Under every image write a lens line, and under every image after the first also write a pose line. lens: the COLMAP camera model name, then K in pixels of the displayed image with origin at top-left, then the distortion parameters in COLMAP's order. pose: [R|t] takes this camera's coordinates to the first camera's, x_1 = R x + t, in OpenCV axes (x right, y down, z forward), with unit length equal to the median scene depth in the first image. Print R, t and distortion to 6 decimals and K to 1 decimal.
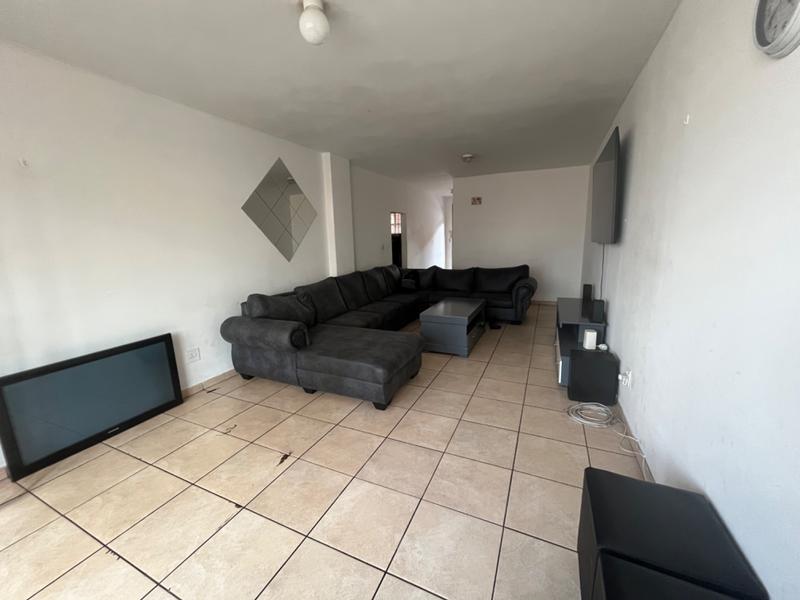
lens RADIAL K [[324.4, 0, 398.6], [0, 324.4, 300.1], [0, 0, 1]] dist [-0.001175, -0.000016]
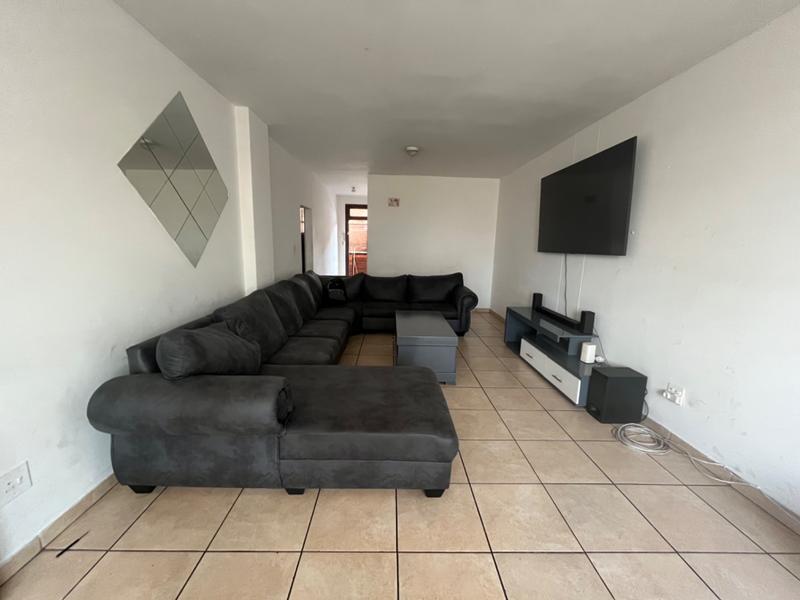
lens RADIAL K [[324.4, 0, 398.6], [0, 324.4, 300.1], [0, 0, 1]] dist [-0.001175, -0.000016]
pose [[0.898699, -0.030790, 0.437484, -0.328778], [0.035880, 0.999350, -0.003373, -0.051244], [-0.437096, 0.018728, 0.899220, 0.355689]]
